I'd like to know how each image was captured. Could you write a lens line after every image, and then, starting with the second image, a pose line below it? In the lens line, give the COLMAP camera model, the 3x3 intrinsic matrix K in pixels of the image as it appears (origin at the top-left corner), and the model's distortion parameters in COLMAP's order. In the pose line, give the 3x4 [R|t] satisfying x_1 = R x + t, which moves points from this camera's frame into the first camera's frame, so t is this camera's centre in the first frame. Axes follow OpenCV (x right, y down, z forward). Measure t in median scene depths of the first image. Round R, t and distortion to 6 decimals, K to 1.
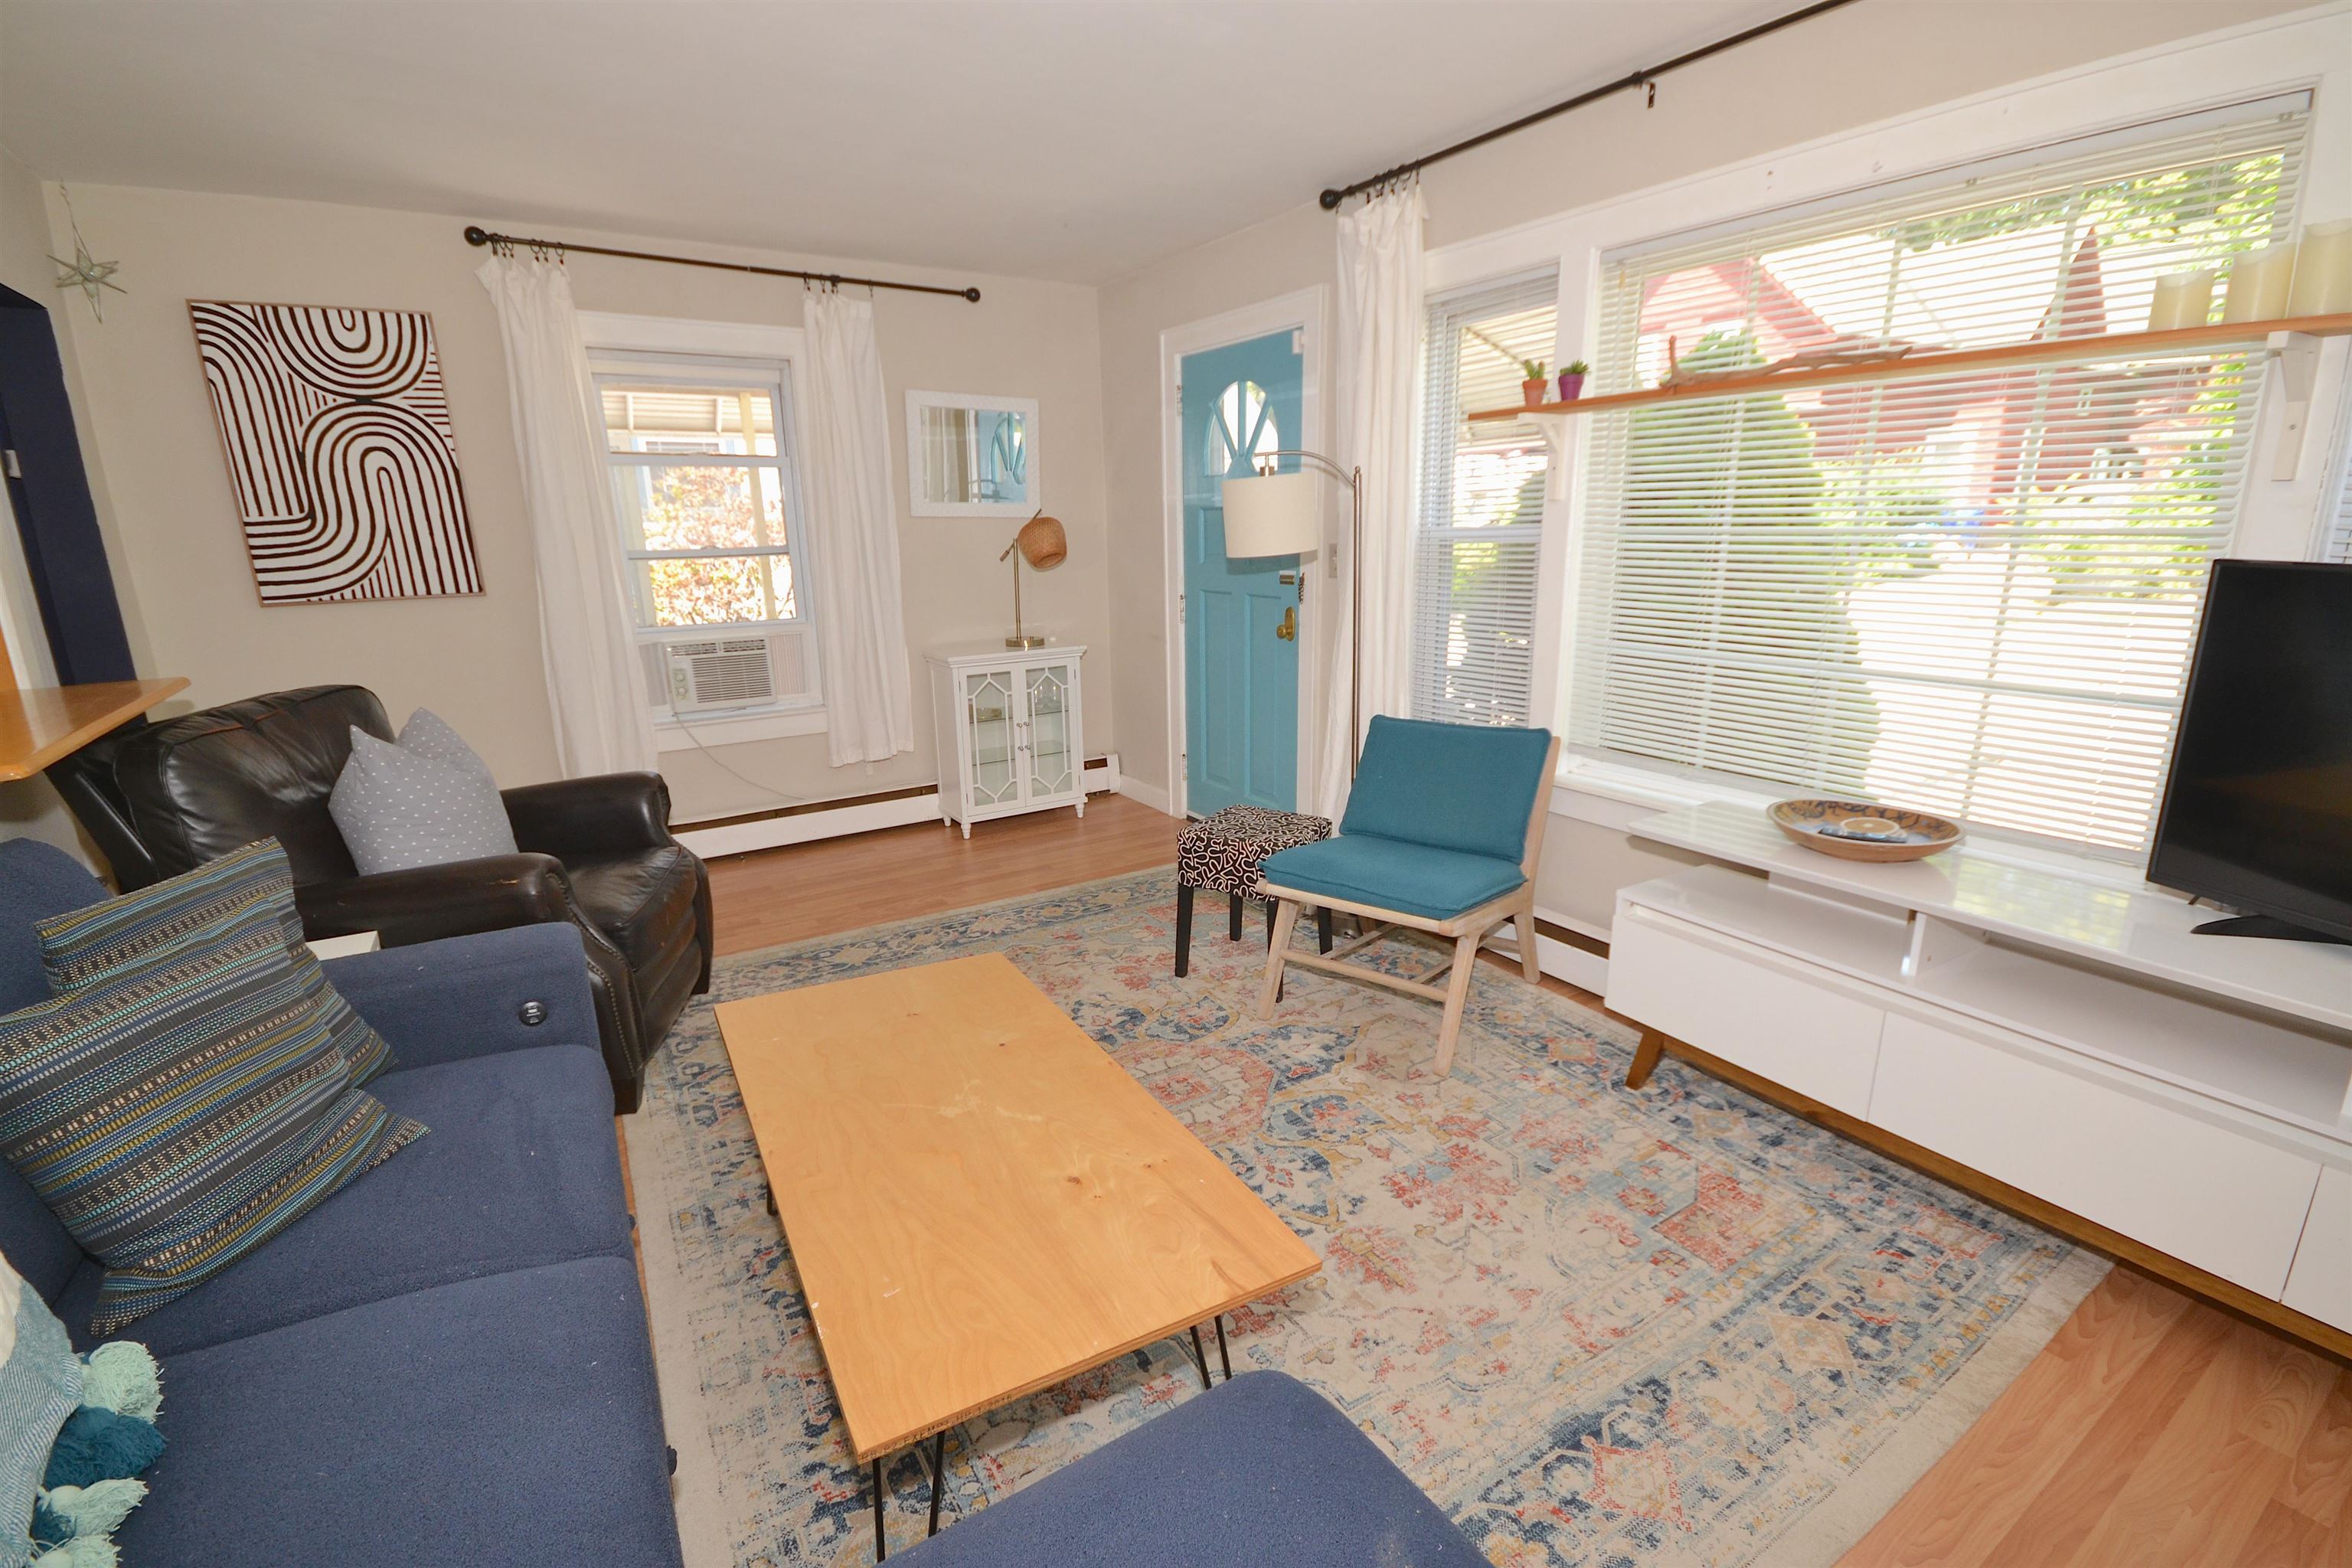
lens RADIAL K [[1044.9, 0, 1178.4], [0, 1044.9, 798.0], [0, 0, 1]] dist [-0.006704, -0.002024]
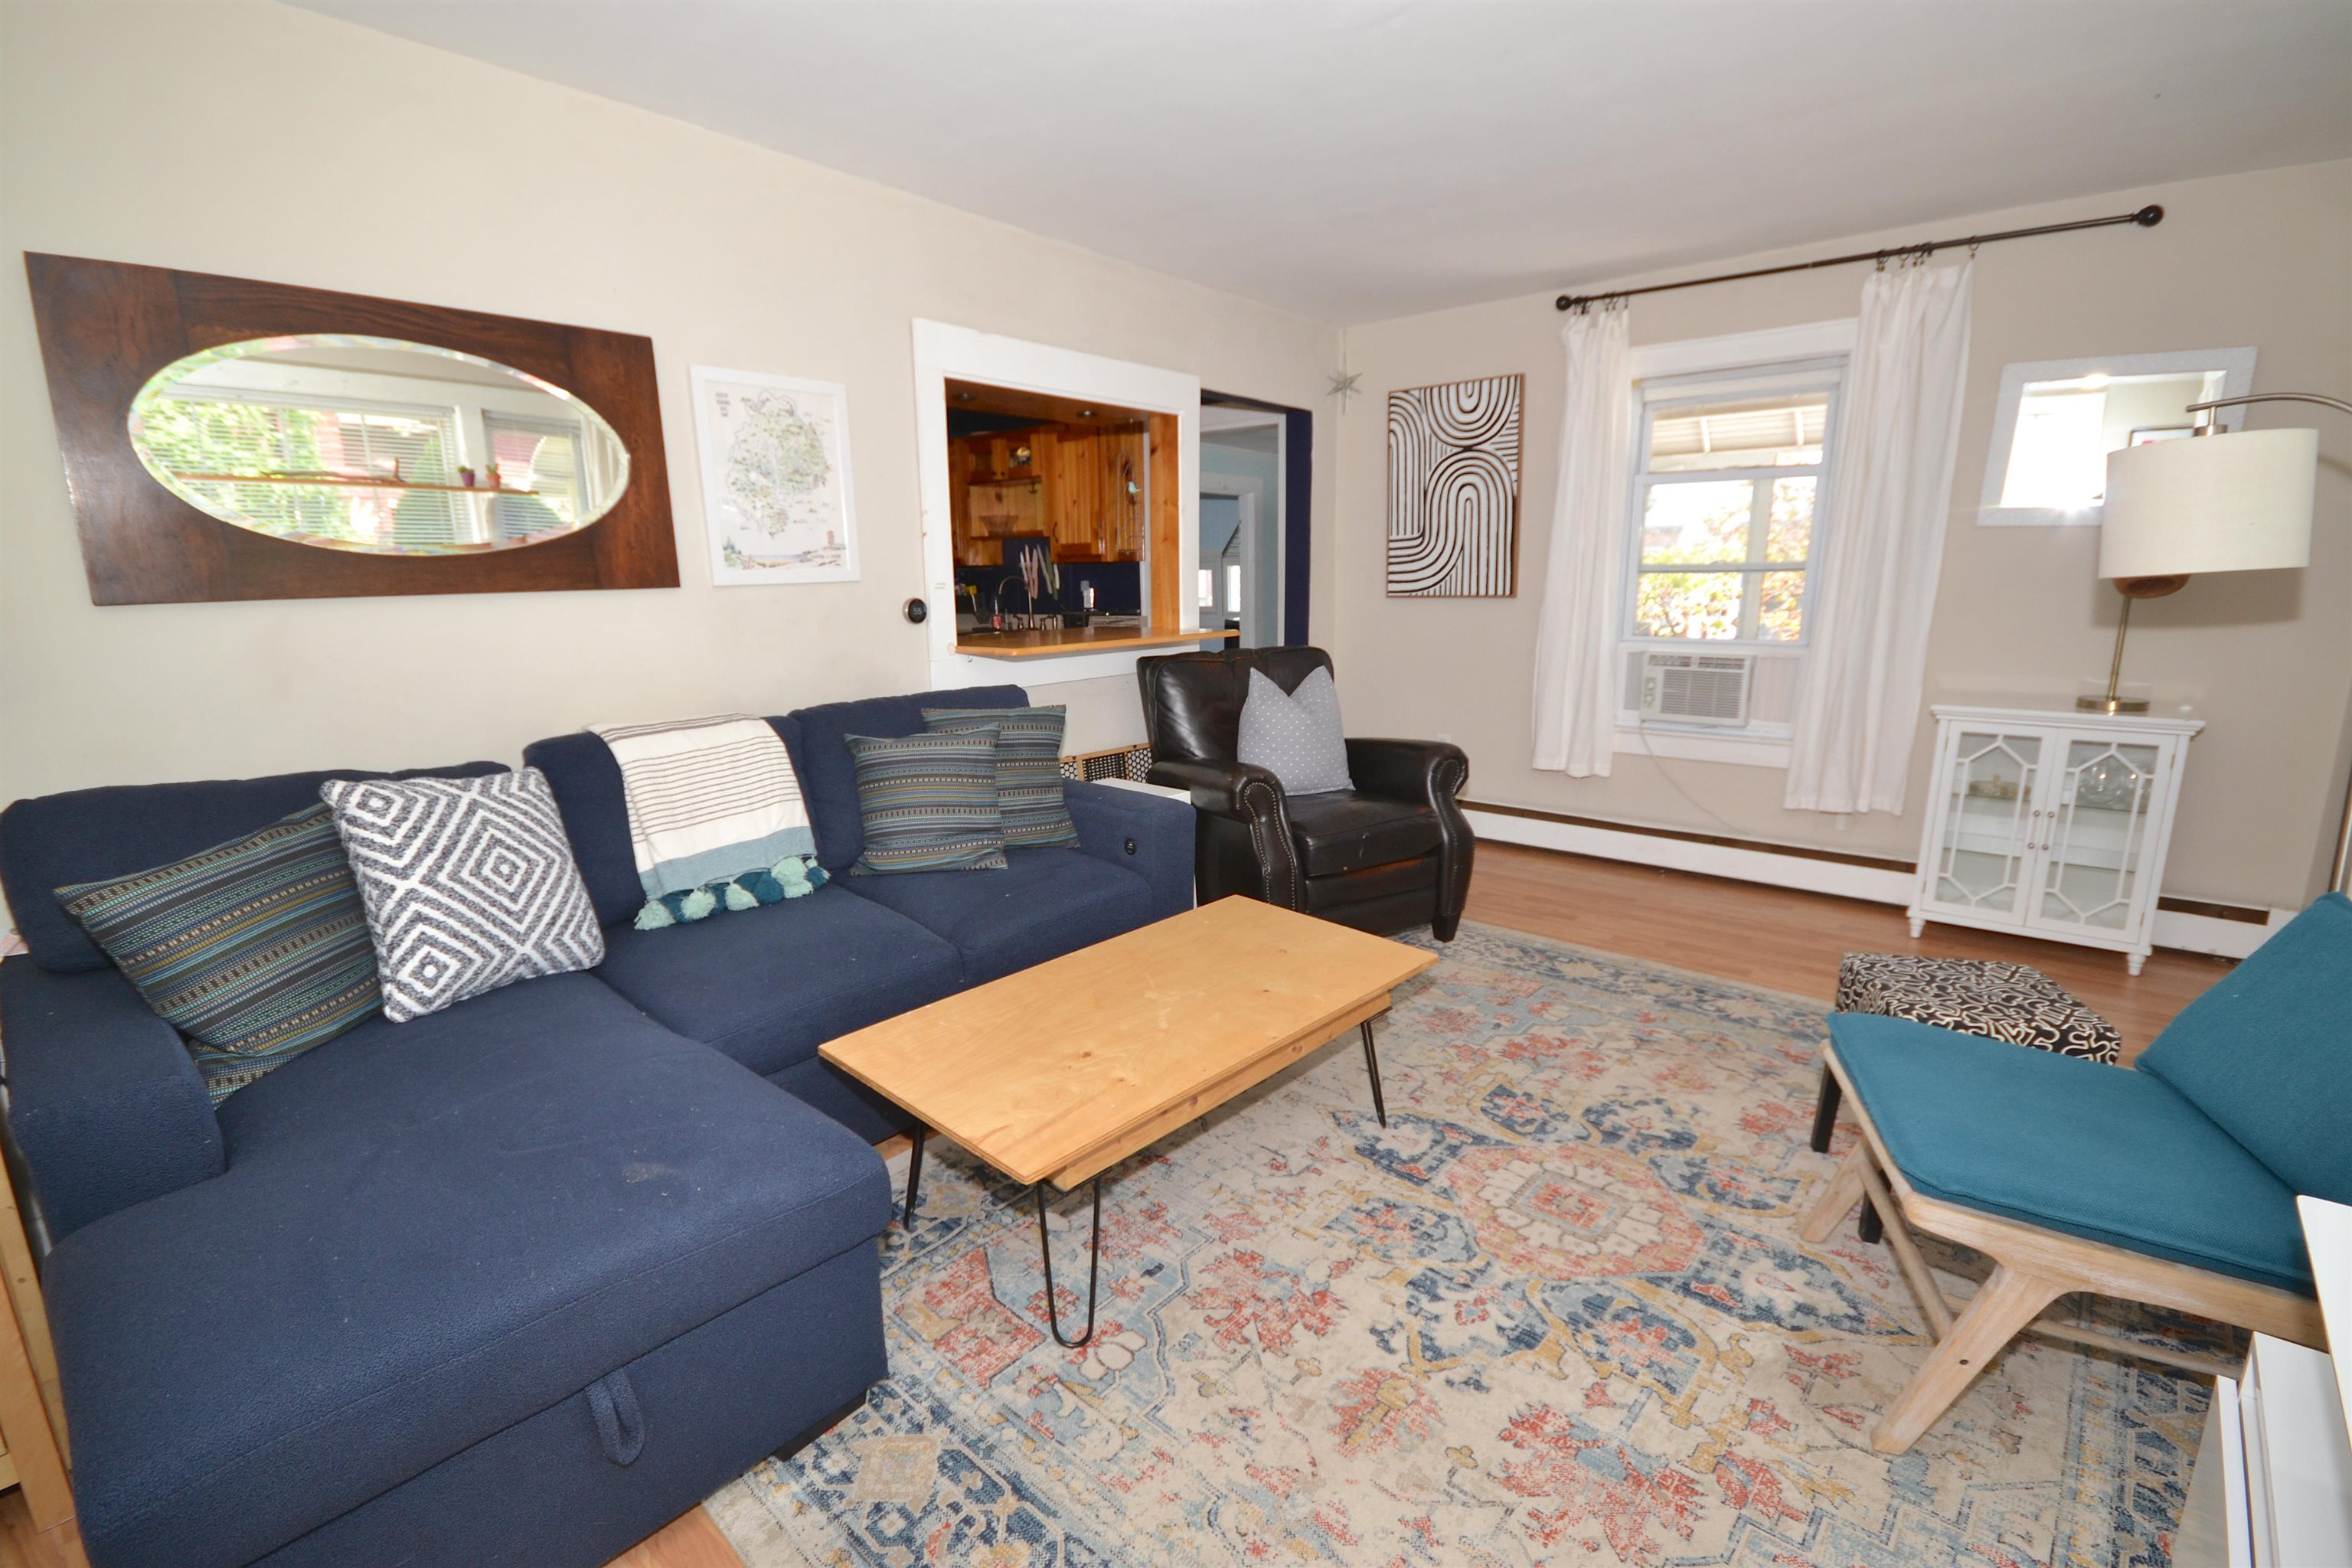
lens RADIAL K [[1044.9, 0, 1166.4], [0, 1044.9, 798.1], [0, 0, 1]] dist [-0.006704, -0.002024]
pose [[0.287274, 0.216778, -0.932996, 0.447795], [-0.239152, 0.959437, 0.149286, -0.057279], [0.927513, 0.180242, 0.327464, 0.275942]]
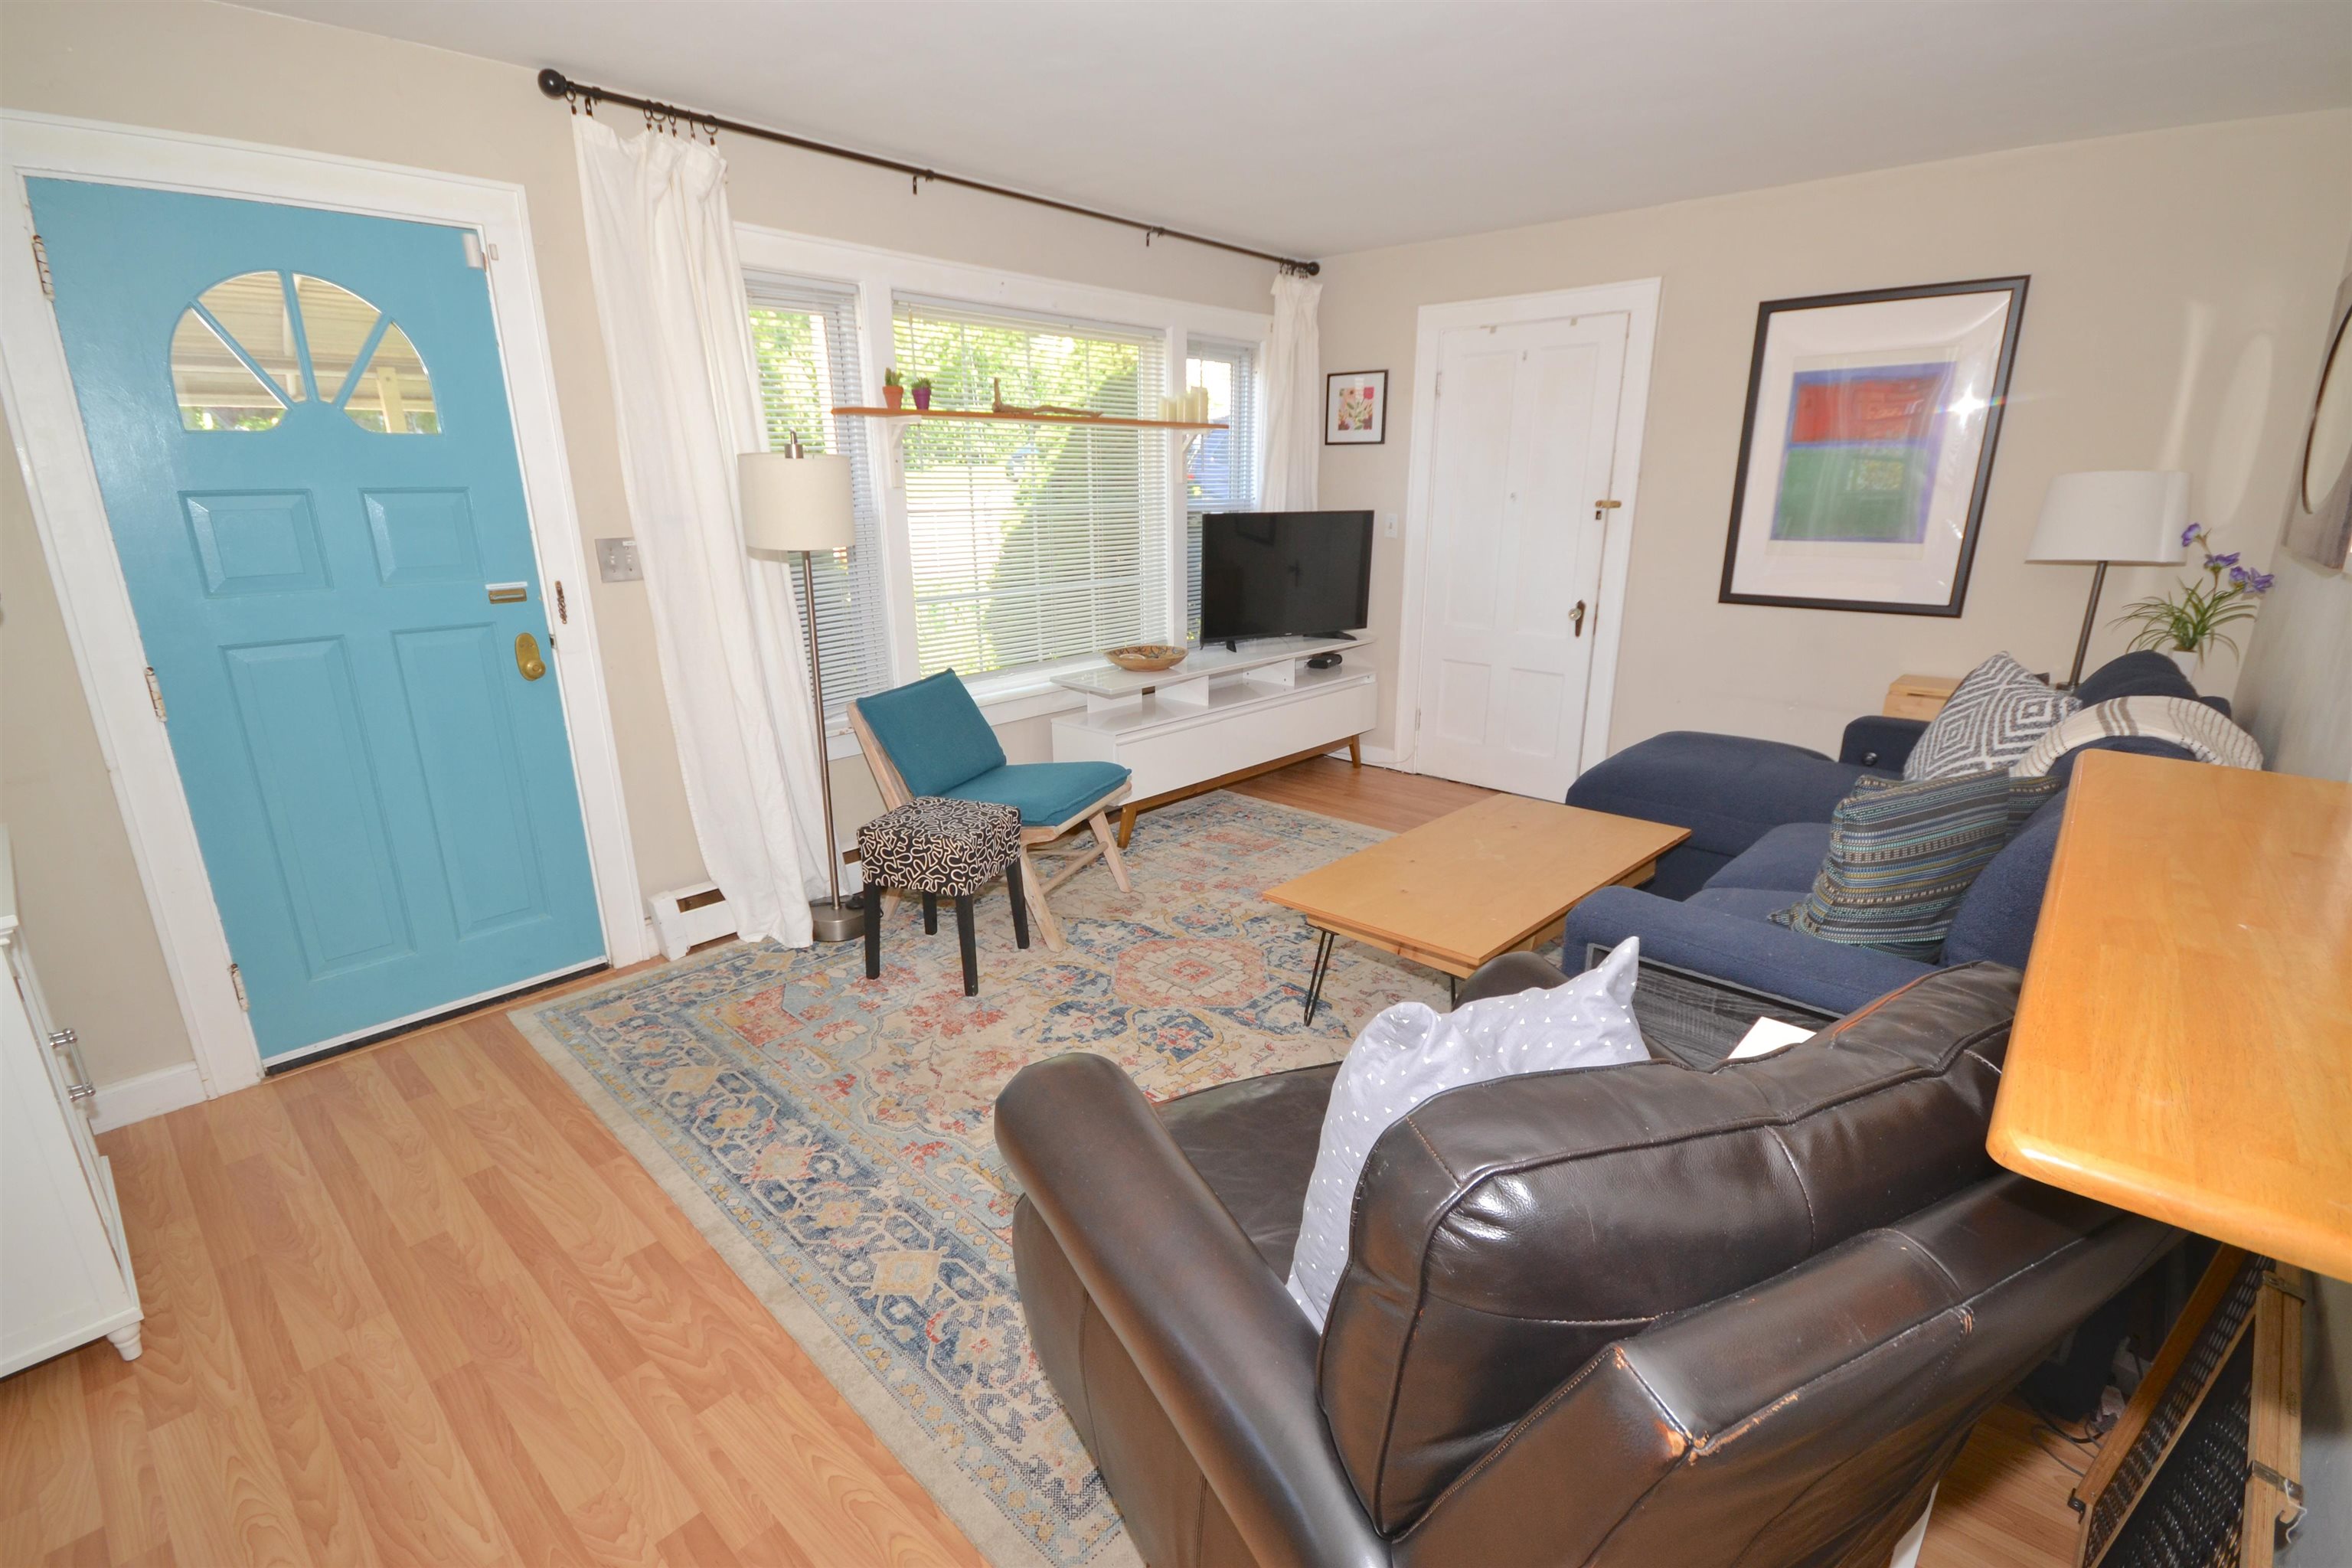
lens RADIAL K [[1044.9, 0, 1178.1], [0, 1044.9, 788.3], [0, 0, 1]] dist [-0.006704, -0.002024]
pose [[-0.262423, -0.254140, 0.930885, -0.787298], [0.256273, 0.911696, 0.321146, -0.226761], [-0.930300, 0.322837, -0.174121, 0.848955]]
